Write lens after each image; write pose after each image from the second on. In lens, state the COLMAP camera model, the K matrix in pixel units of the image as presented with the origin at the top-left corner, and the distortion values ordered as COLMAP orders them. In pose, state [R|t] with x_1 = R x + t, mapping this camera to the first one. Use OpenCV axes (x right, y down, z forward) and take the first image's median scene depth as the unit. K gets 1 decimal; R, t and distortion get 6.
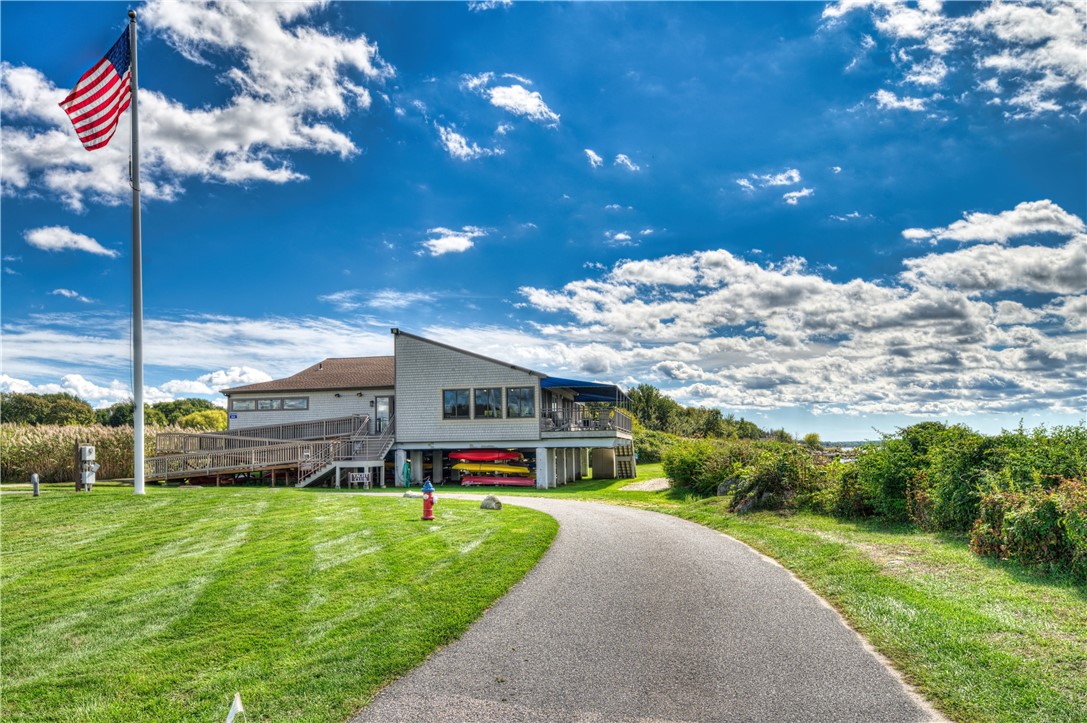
lens RADIAL K [[716.8, 0, 543.5], [0, 716.8, 361.5], [0, 0, 1]] dist [0.001422, 0.001219]
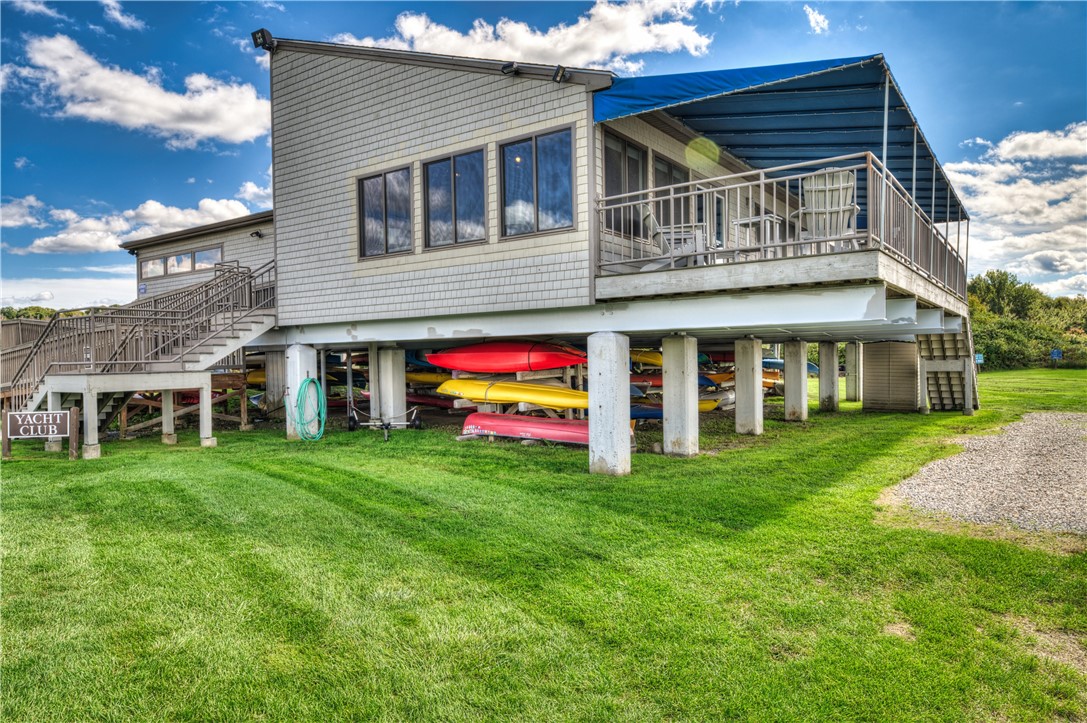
lens RADIAL K [[716.8, 0, 543.5], [0, 716.8, 361.5], [0, 0, 1]] dist [0.001422, 0.001219]
pose [[0.912815, -0.000498, -0.408372, 0.034254], [0.055569, 0.990849, 0.123002, 0.034187], [0.404574, -0.134971, 0.904490, 0.261251]]
